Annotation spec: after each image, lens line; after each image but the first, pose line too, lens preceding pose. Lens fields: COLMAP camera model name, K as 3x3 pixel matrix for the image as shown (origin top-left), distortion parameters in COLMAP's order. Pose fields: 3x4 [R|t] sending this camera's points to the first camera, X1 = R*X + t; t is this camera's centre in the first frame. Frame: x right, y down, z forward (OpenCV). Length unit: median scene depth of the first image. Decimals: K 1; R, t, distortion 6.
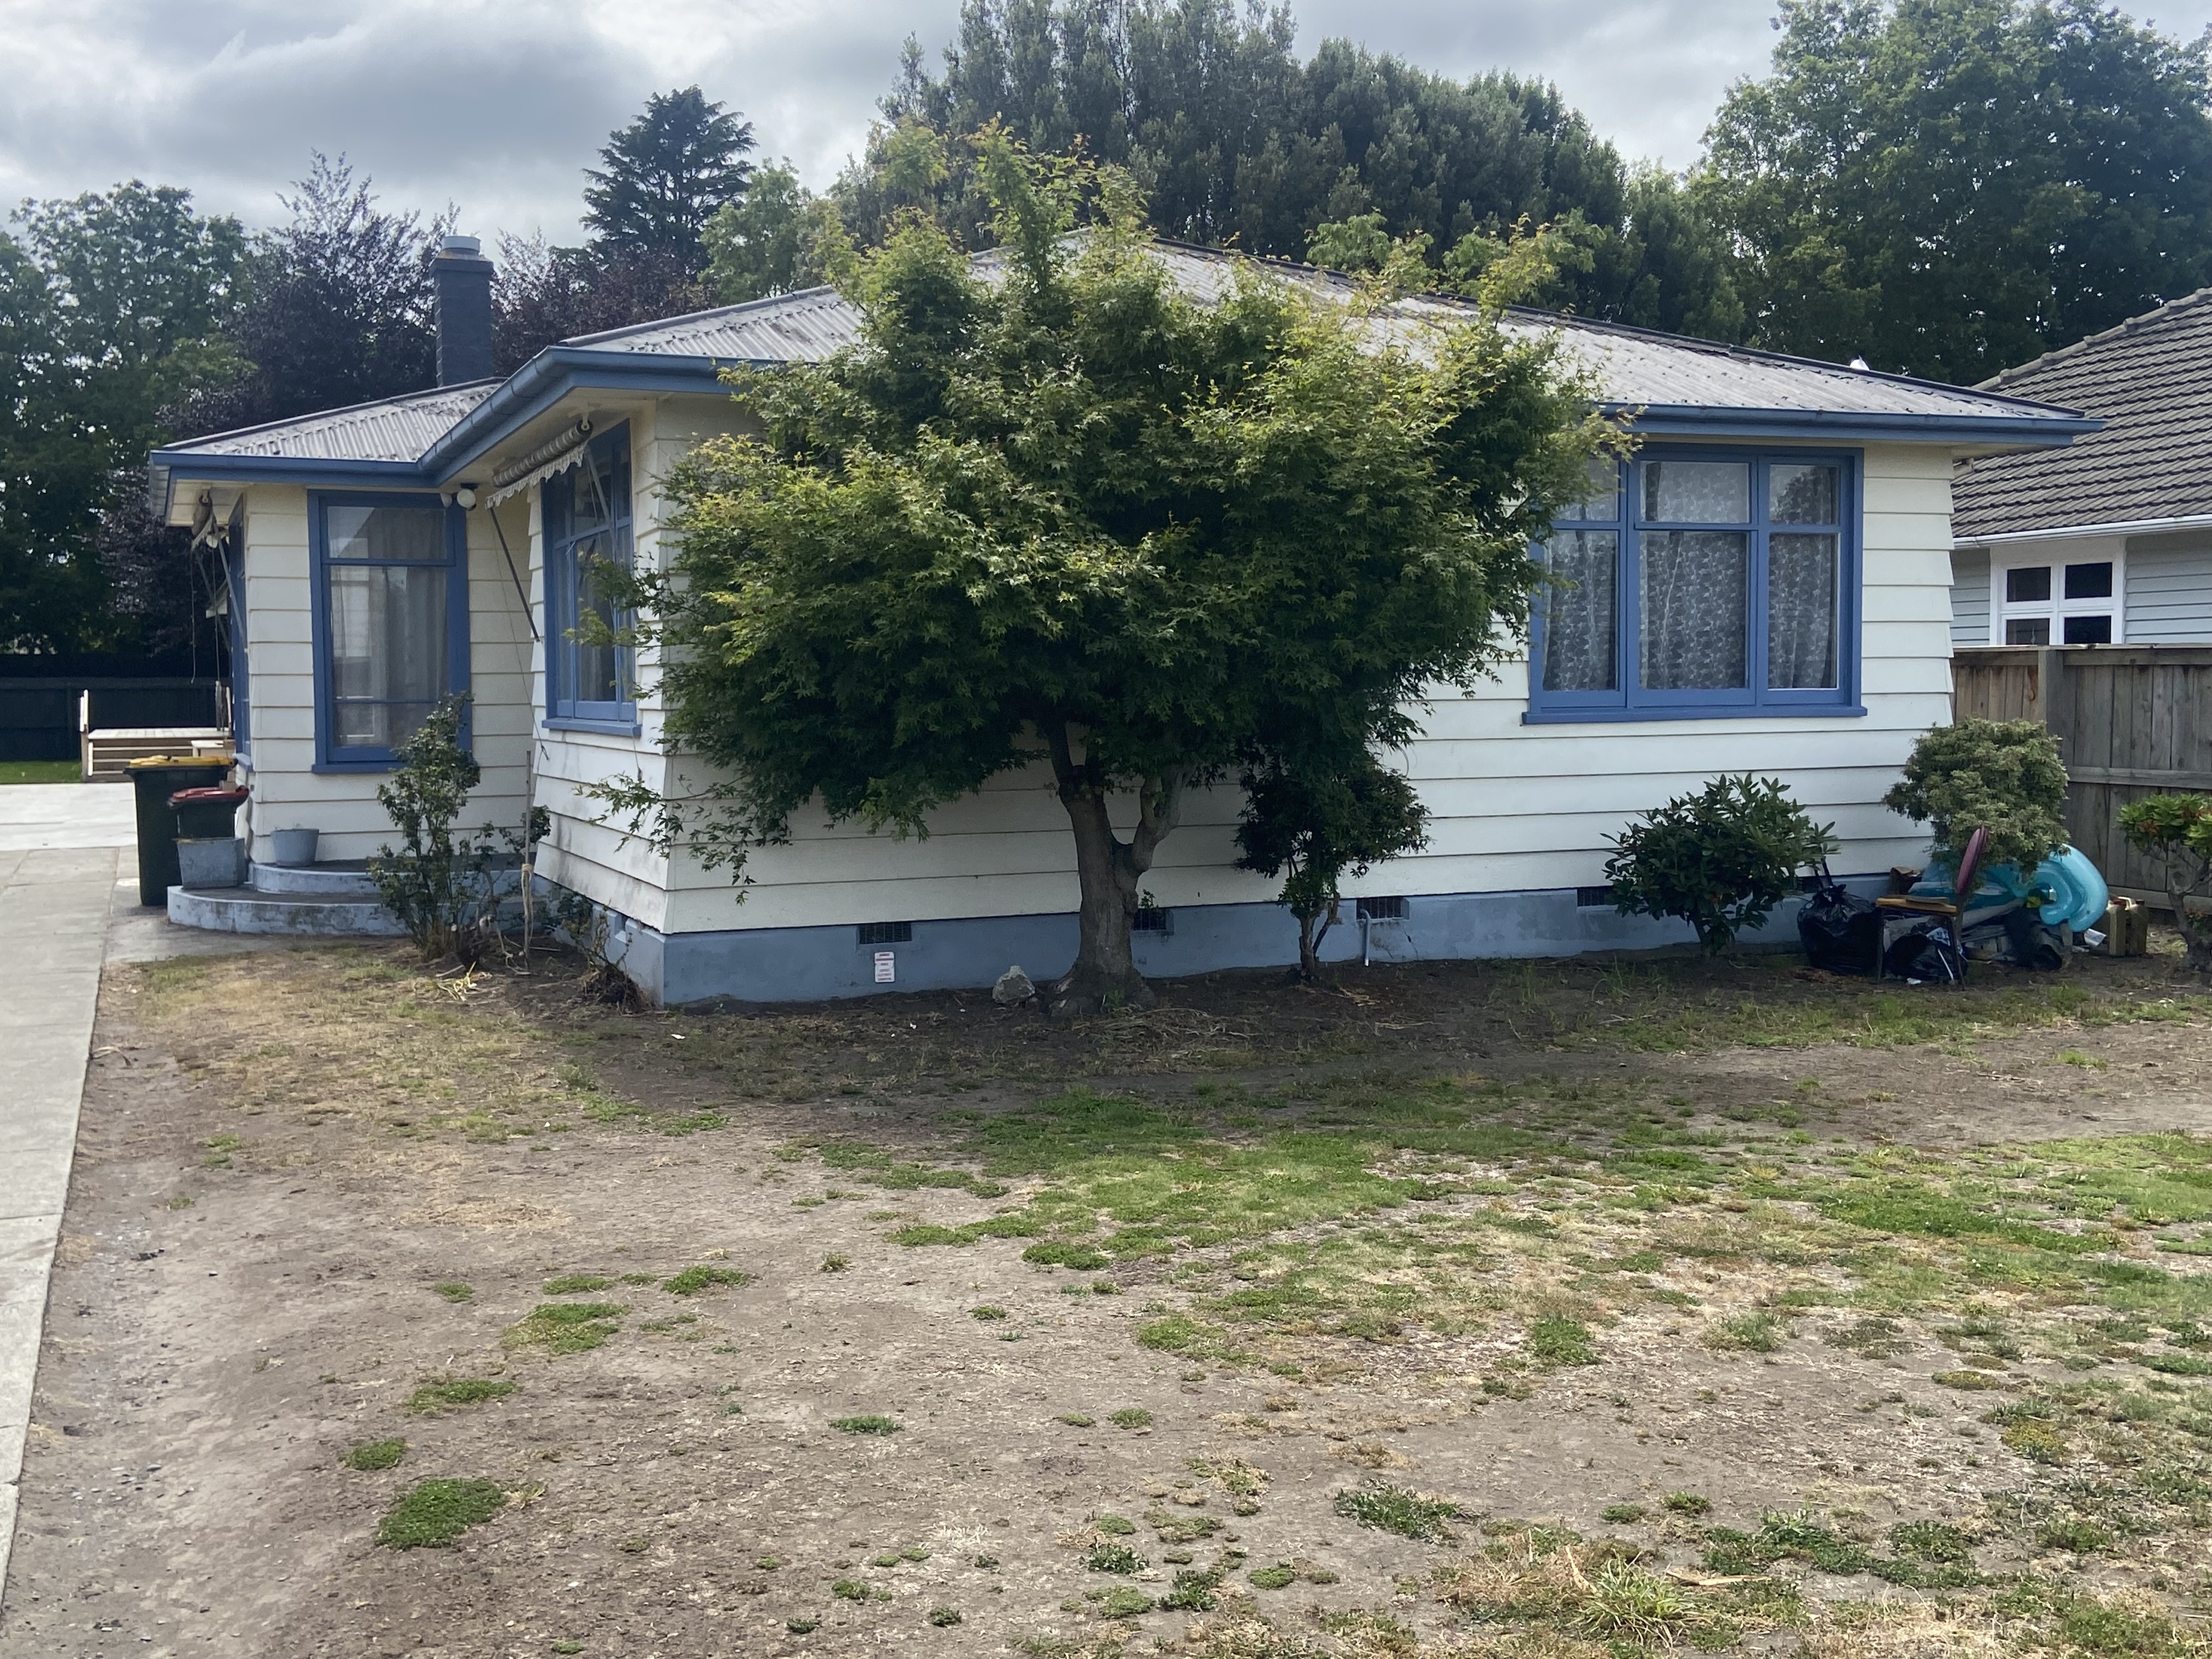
lens RADIAL K [[2276.2, 0, 1106.0], [0, 2276.2, 829.5], [0, 0, 1]] dist [0.055326, 0.012521]
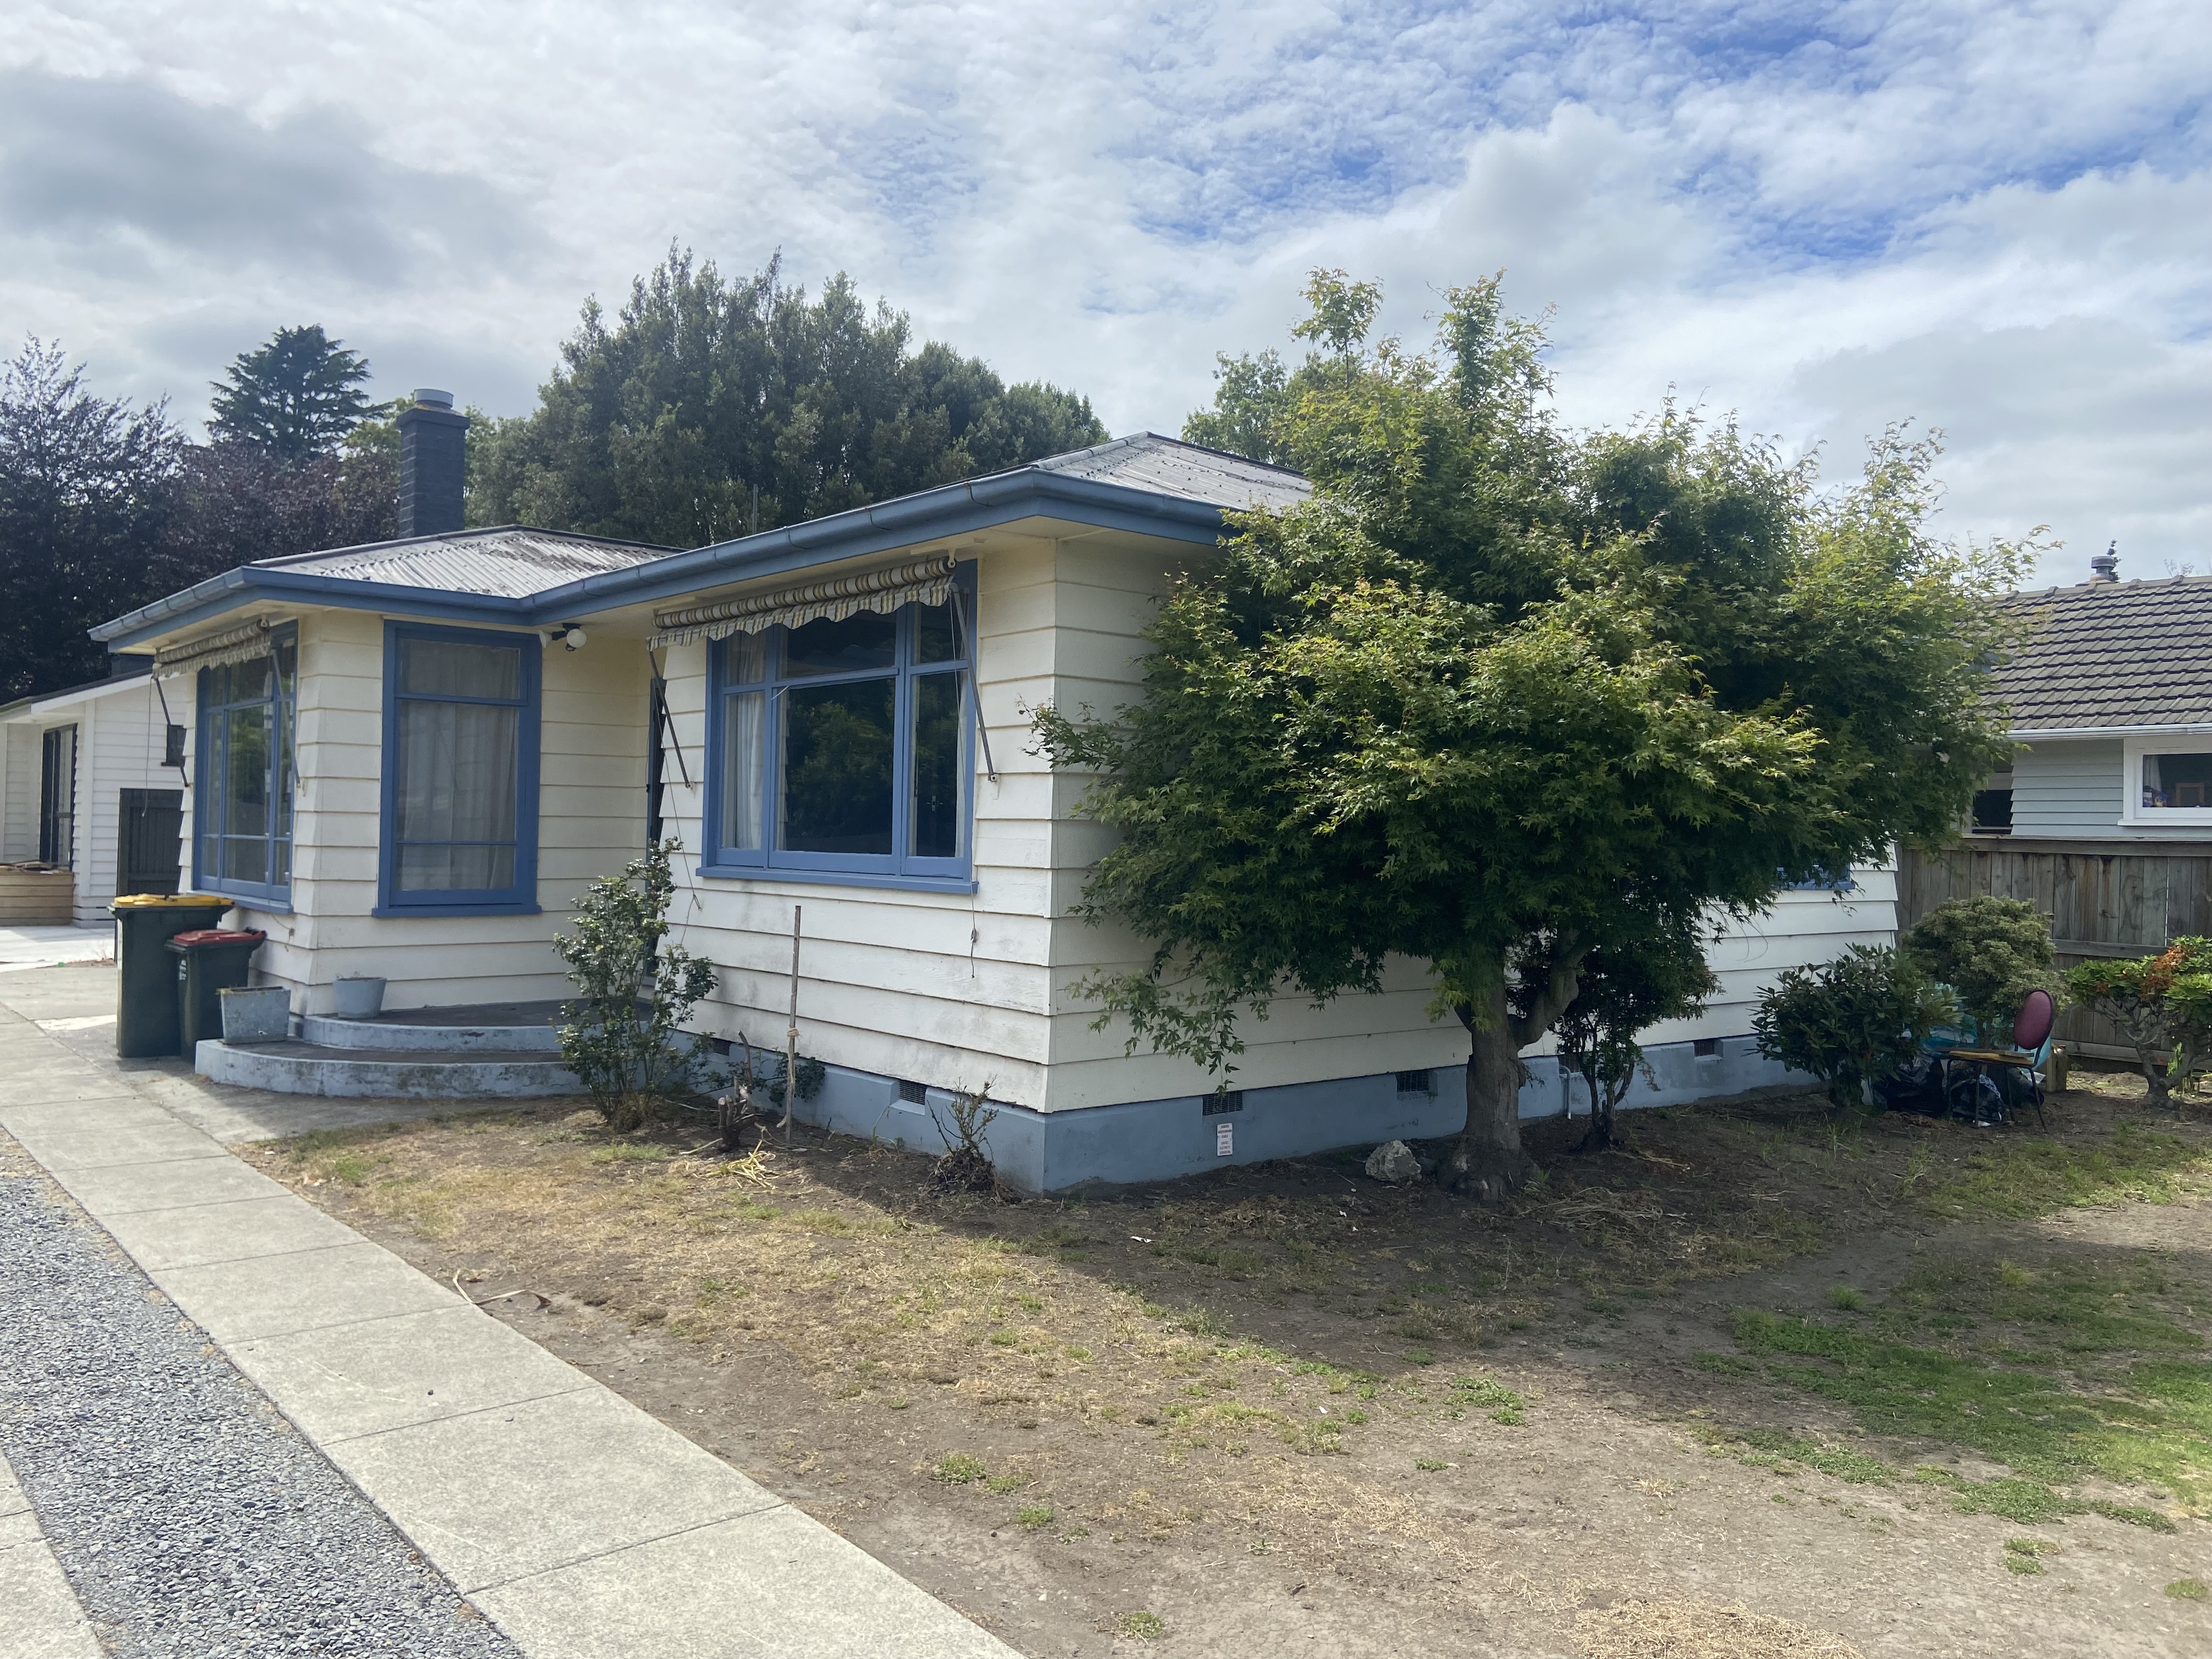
lens RADIAL K [[1660.0, 0, 1106.0], [0, 1660.0, 829.5], [0, 0, 1]] dist [0.138128, -0.192496]
pose [[0.954973, 0.028165, 0.295352, -0.084119], [-0.009096, 0.997795, -0.065742, -0.005588], [-0.296553, 0.060095, 0.953124, 0.077689]]
